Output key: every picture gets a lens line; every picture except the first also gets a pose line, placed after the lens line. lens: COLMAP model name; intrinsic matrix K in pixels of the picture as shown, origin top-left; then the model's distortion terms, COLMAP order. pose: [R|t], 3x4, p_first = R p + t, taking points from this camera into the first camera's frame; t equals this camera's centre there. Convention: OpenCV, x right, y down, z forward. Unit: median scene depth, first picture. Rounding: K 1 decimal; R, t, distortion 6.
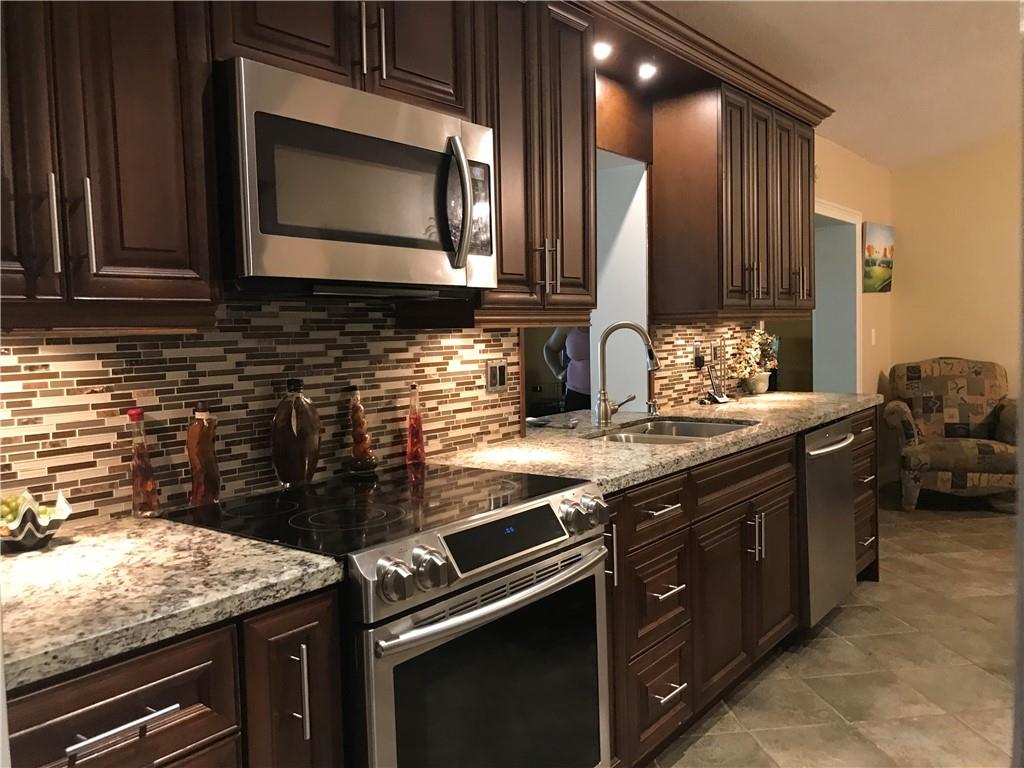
lens RADIAL K [[839.1, 0, 512.0], [0, 839.1, 384.0], [0, 0, 1]] dist [0.014005, -0.005931]
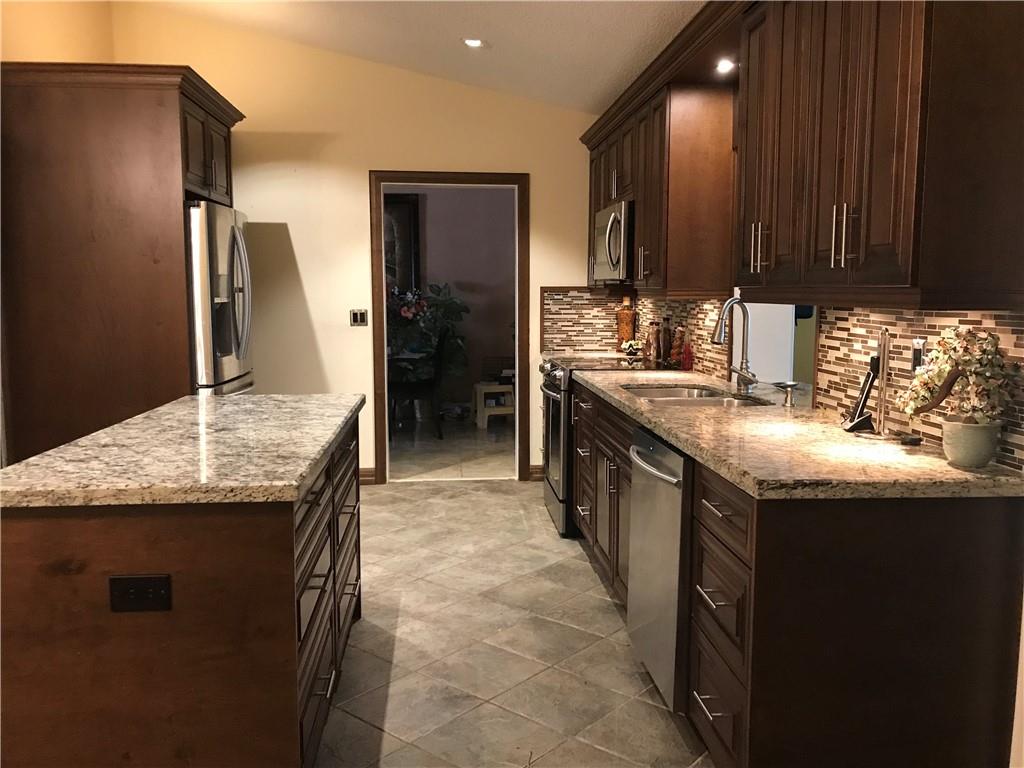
lens RADIAL K [[839.1, 0, 512.0], [0, 839.1, 384.0], [0, 0, 1]] dist [0.014005, -0.005931]
pose [[-0.734112, 0.101995, -0.671325, 1.207023], [-0.025765, 0.983759, 0.177638, -0.167410], [0.678539, 0.147703, -0.719561, 1.776686]]
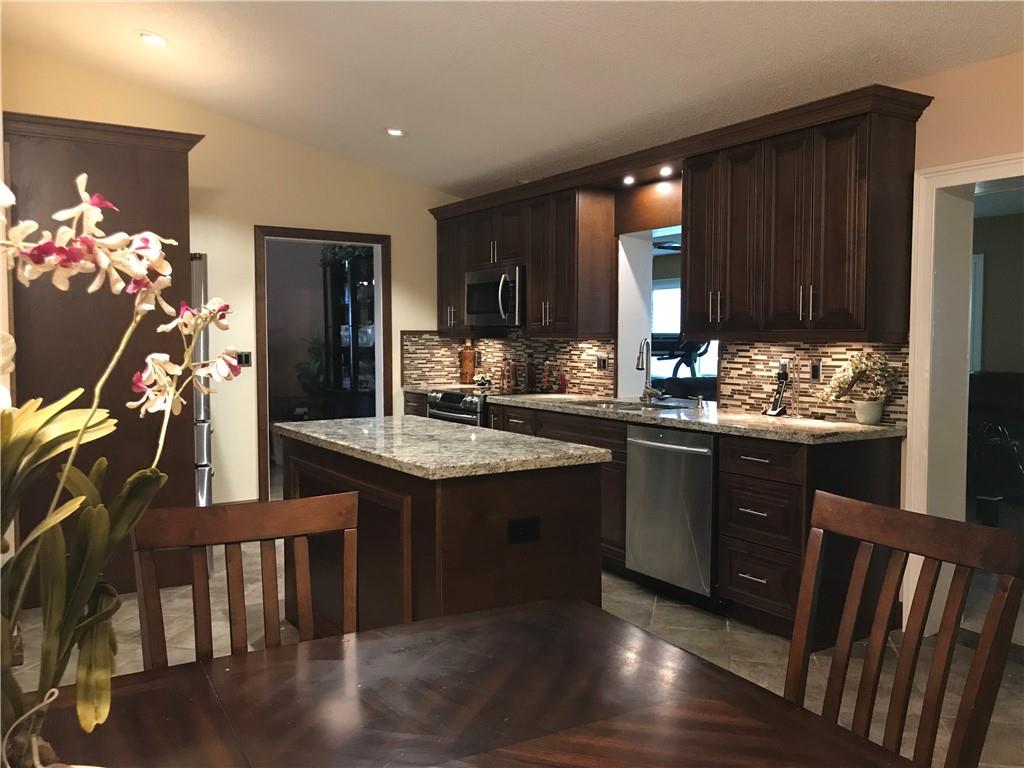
lens RADIAL K [[839.1, 0, 512.0], [0, 839.1, 384.0], [0, 0, 1]] dist [0.014005, -0.005931]
pose [[-0.337453, 0.081320, -0.937823, 1.912562], [-0.054075, 0.992942, 0.105557, -0.158794], [0.939788, 0.086333, -0.330673, 1.435485]]
